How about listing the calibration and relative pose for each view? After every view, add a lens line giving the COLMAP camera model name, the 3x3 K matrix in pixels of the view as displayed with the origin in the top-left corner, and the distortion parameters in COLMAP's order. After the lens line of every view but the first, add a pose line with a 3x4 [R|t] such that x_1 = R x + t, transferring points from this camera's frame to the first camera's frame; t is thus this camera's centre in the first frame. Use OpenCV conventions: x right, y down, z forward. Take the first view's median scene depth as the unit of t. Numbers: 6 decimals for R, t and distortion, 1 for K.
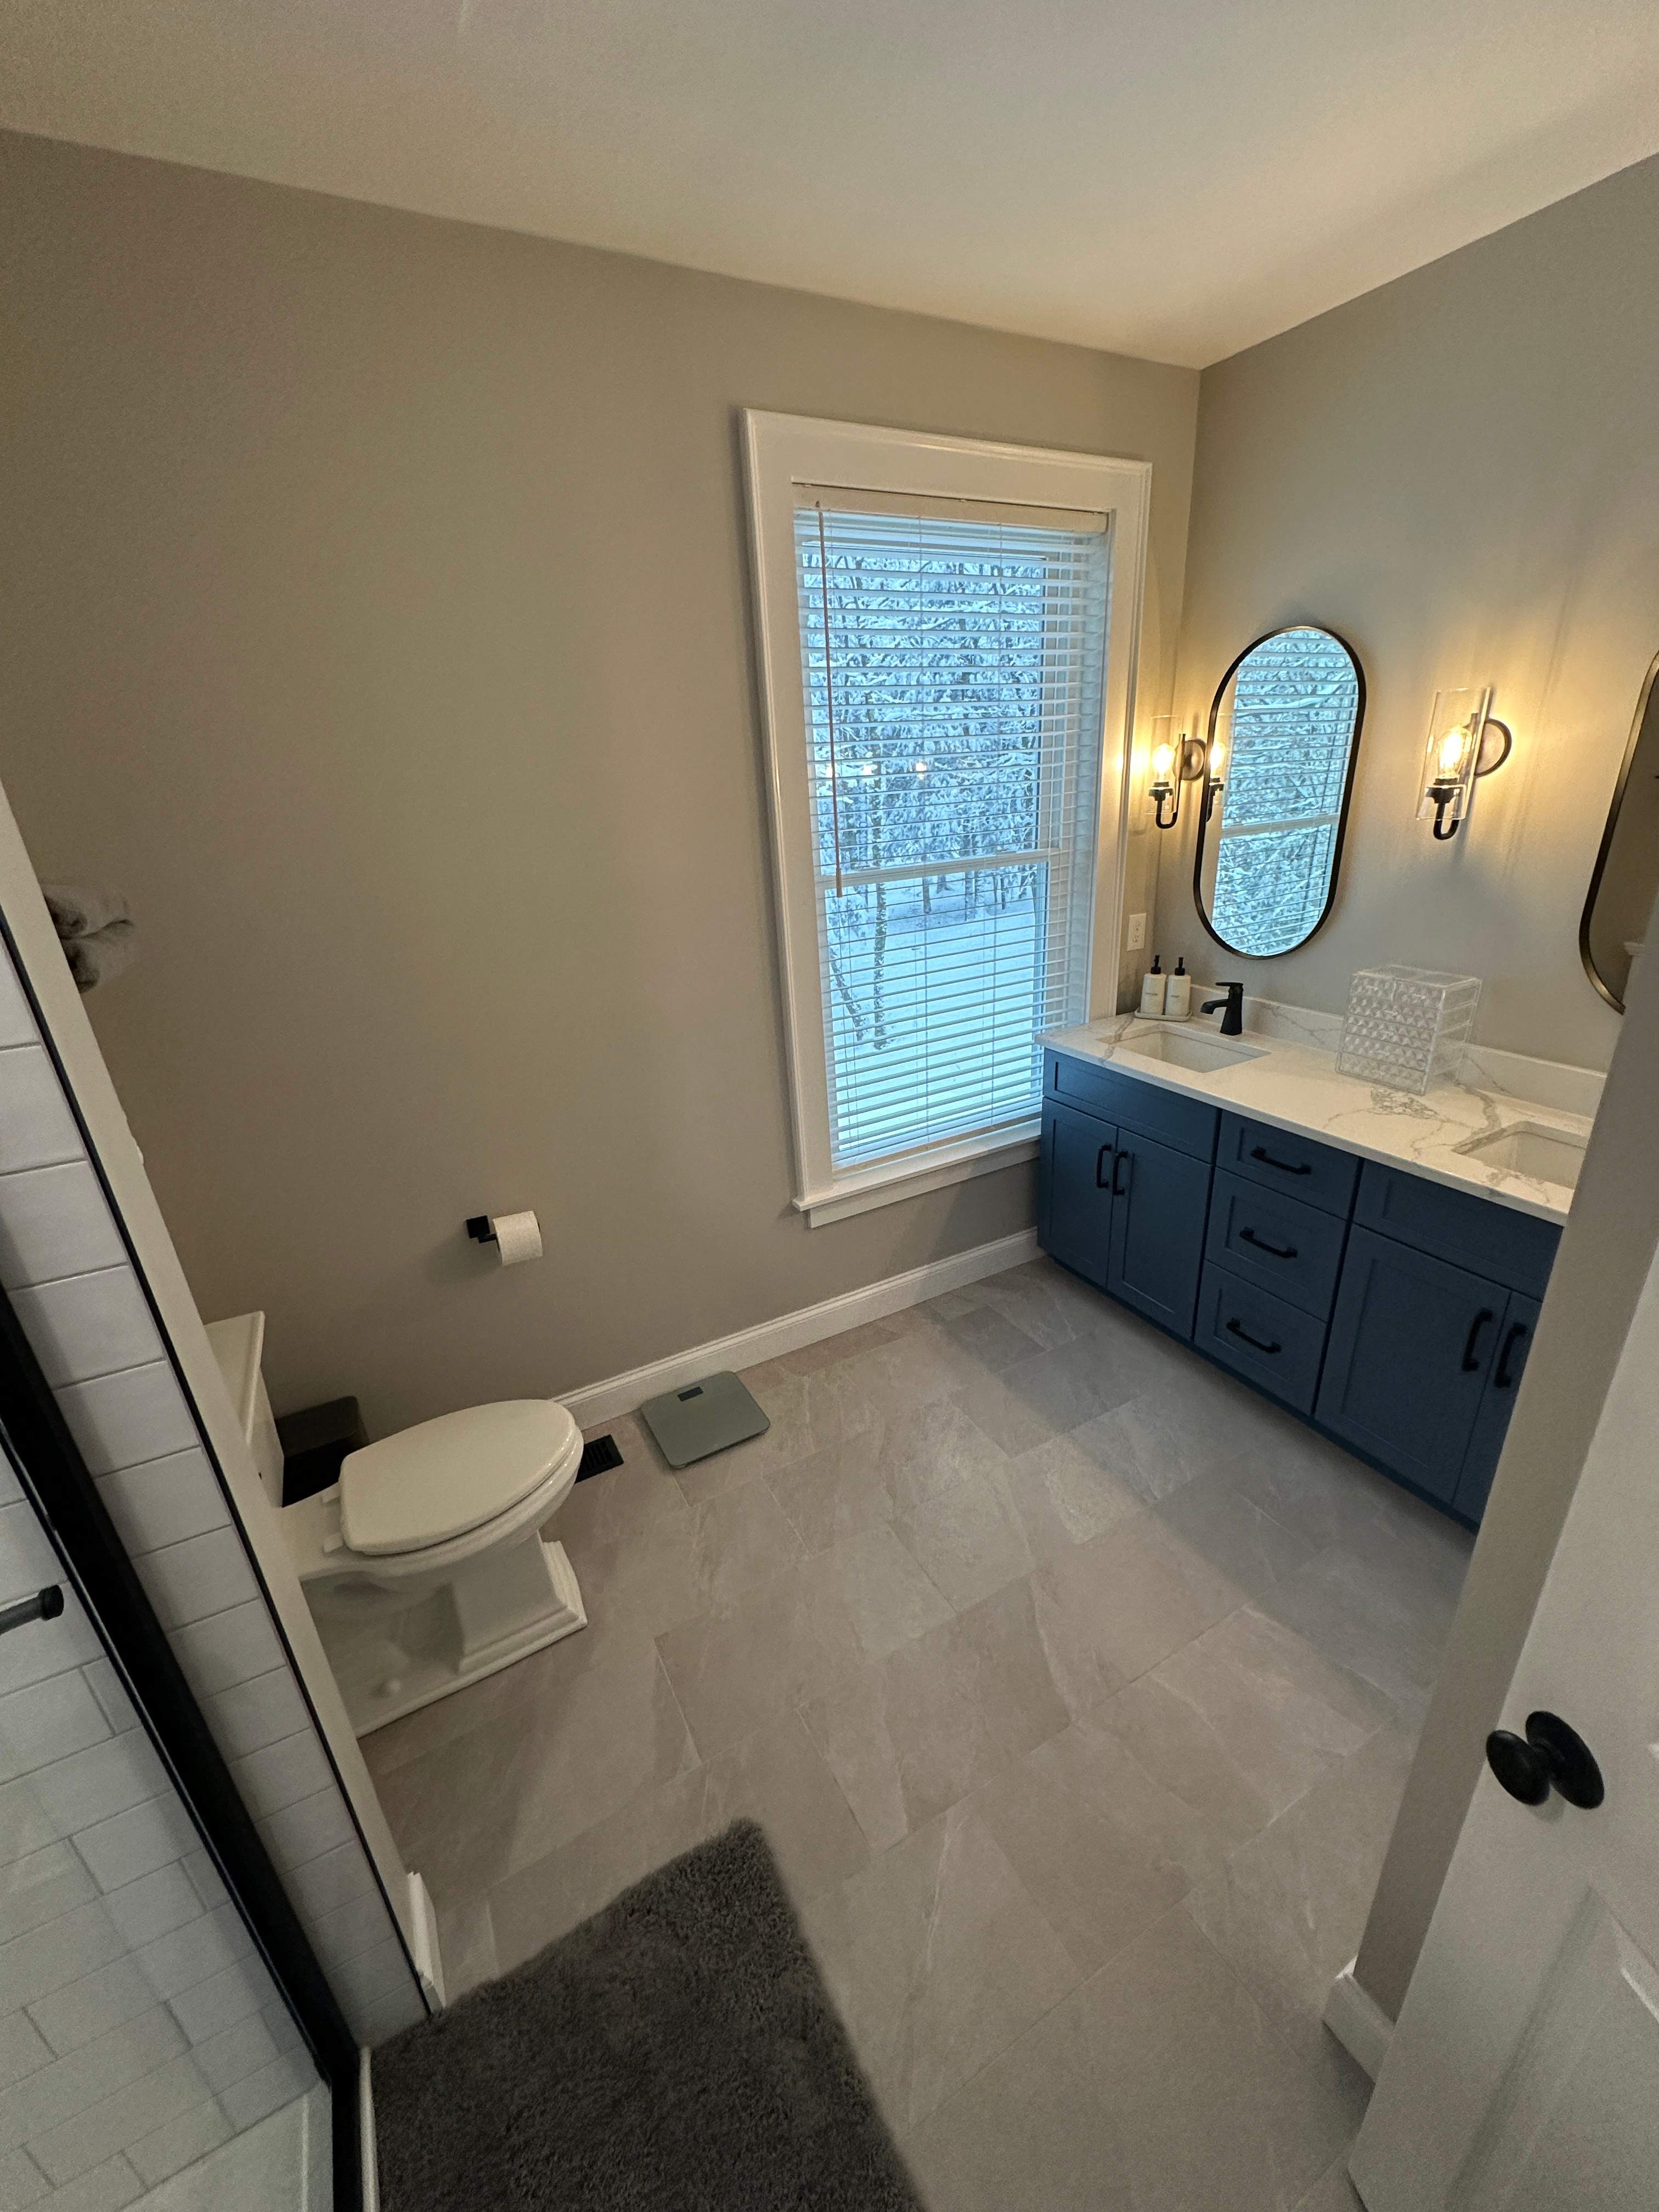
lens RADIAL K [[876.6, 0, 829.5], [0, 876.6, 1106.0], [0, 0, 1]] dist [0.003856, 0.000411]
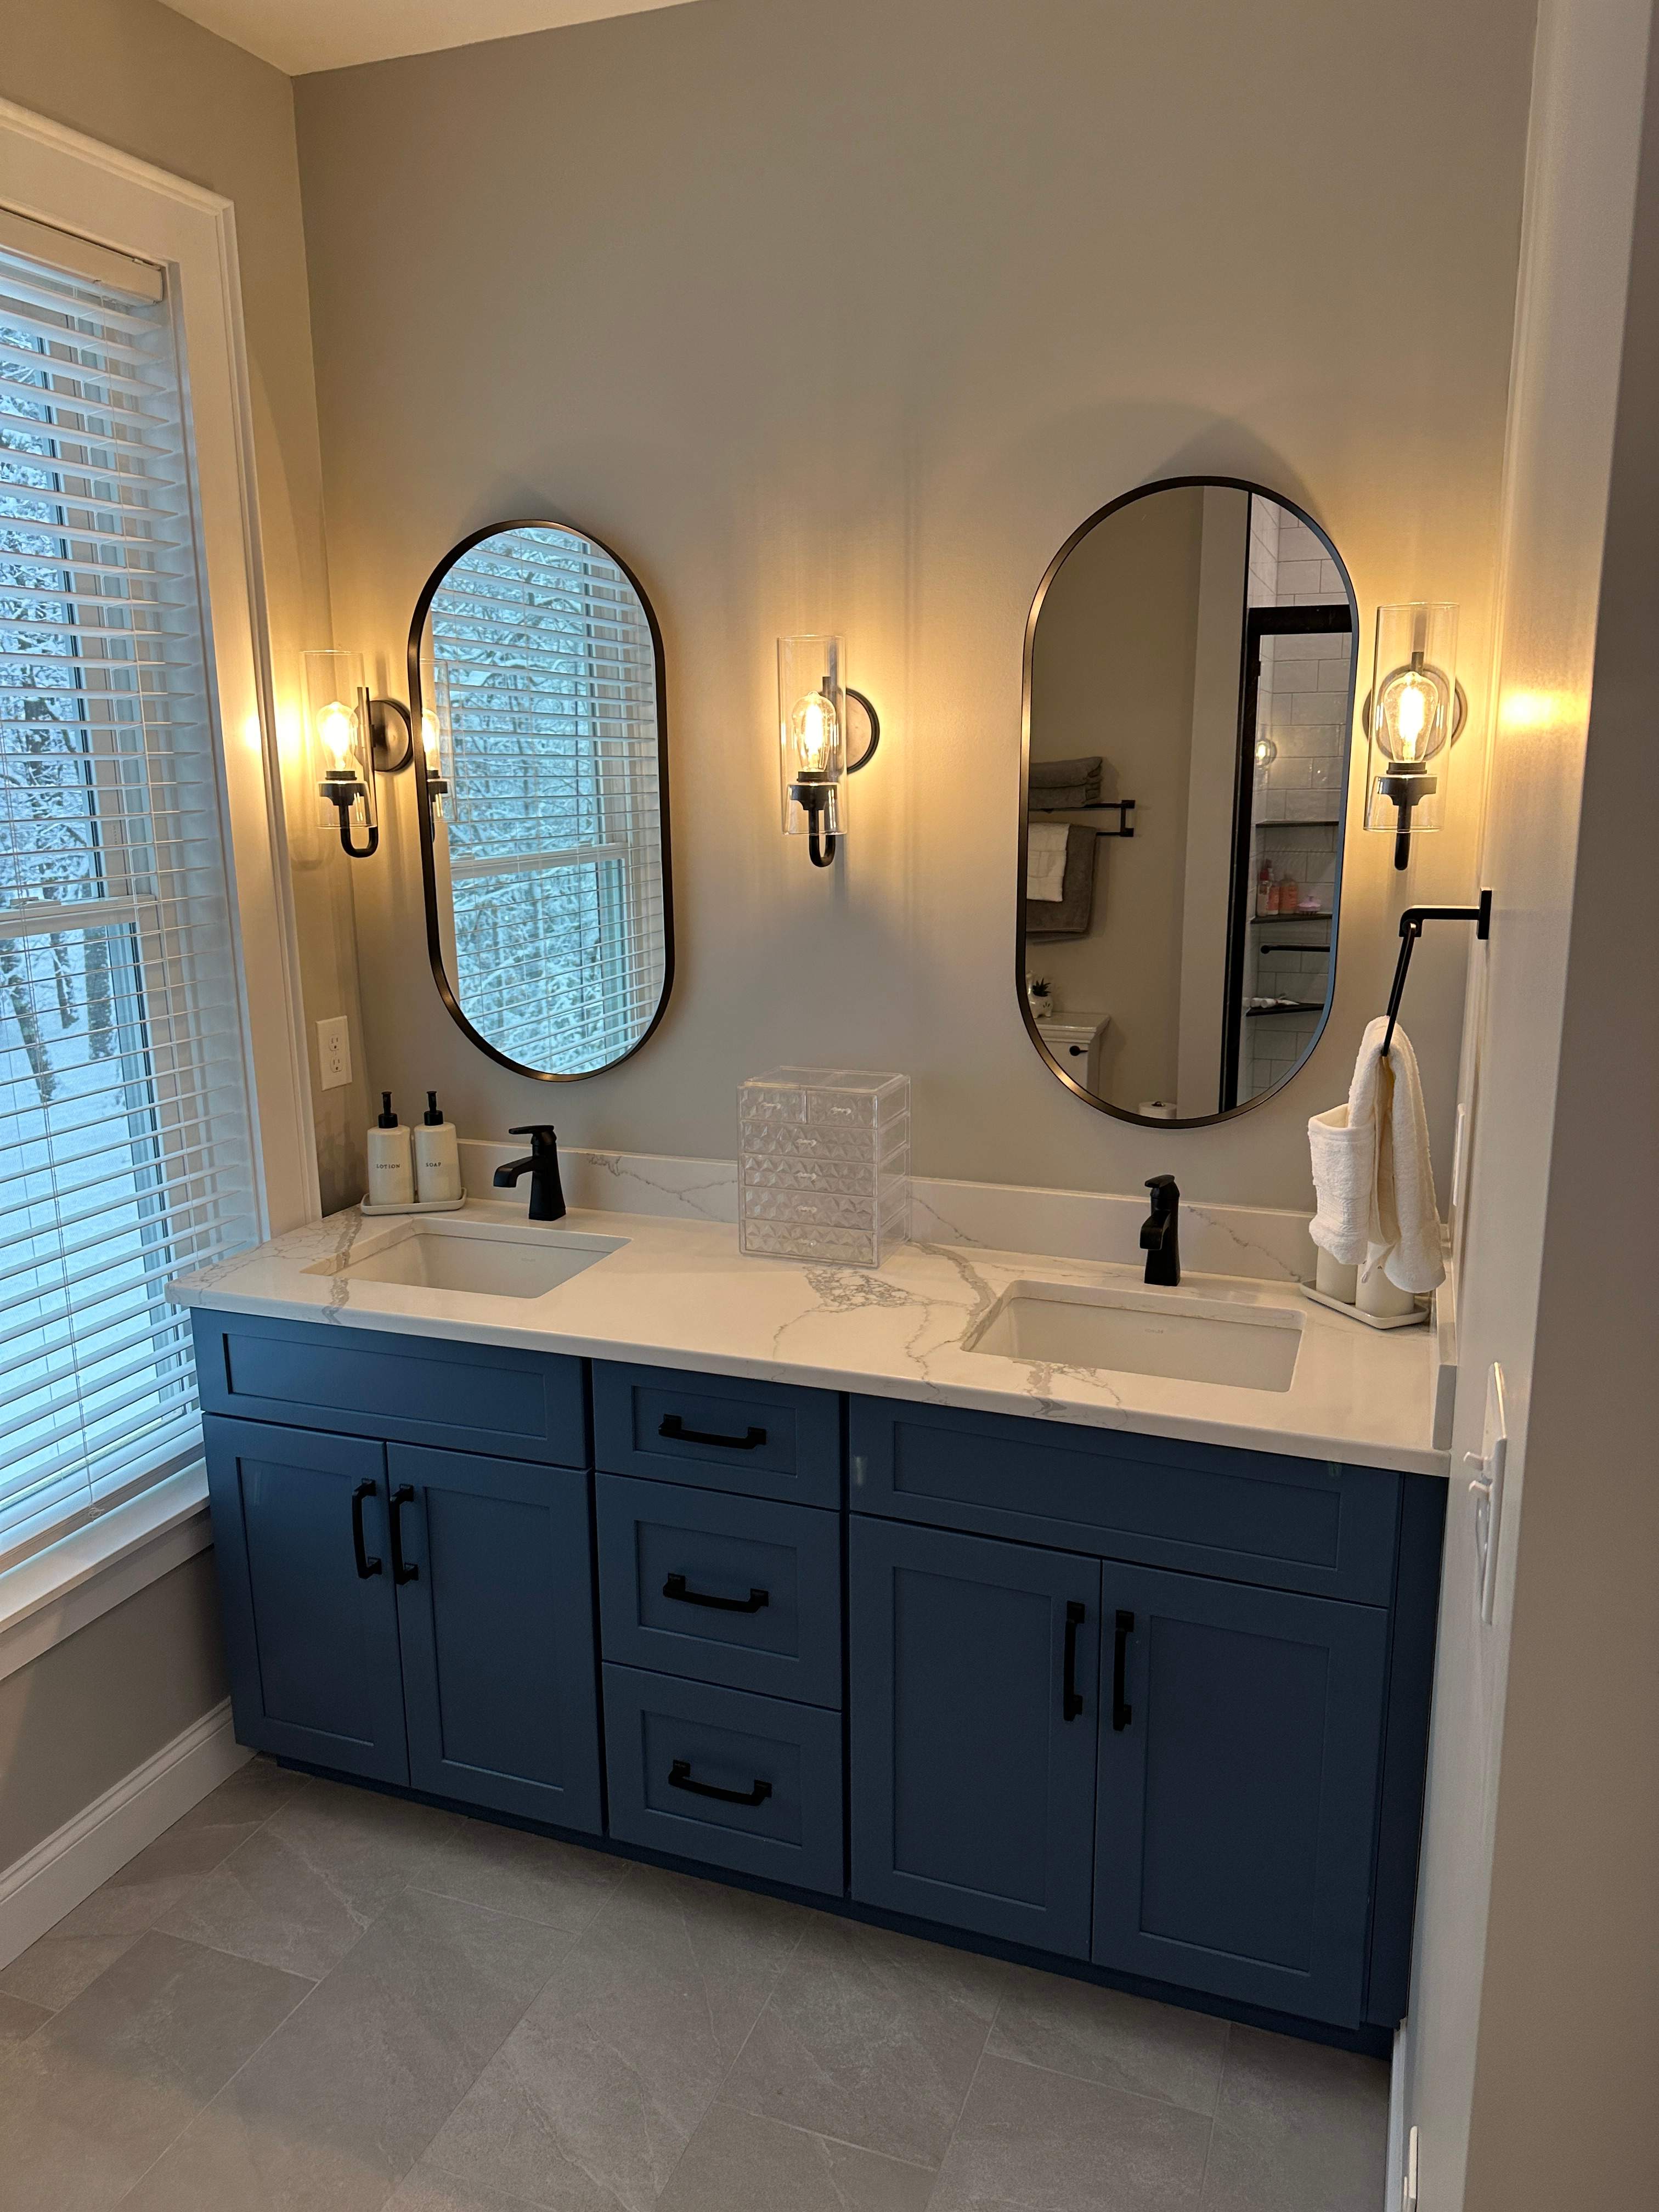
lens RADIAL K [[1549.2, 0, 869.2], [0, 1549.2, 1092.7], [0, 0, 1]] dist [0.113614, -0.178570]
pose [[0.756072, -0.094886, 0.647574, -0.011725], [0.210623, 0.972075, -0.103479, -0.016215], [-0.619672, 0.214631, 0.754944, 0.130866]]
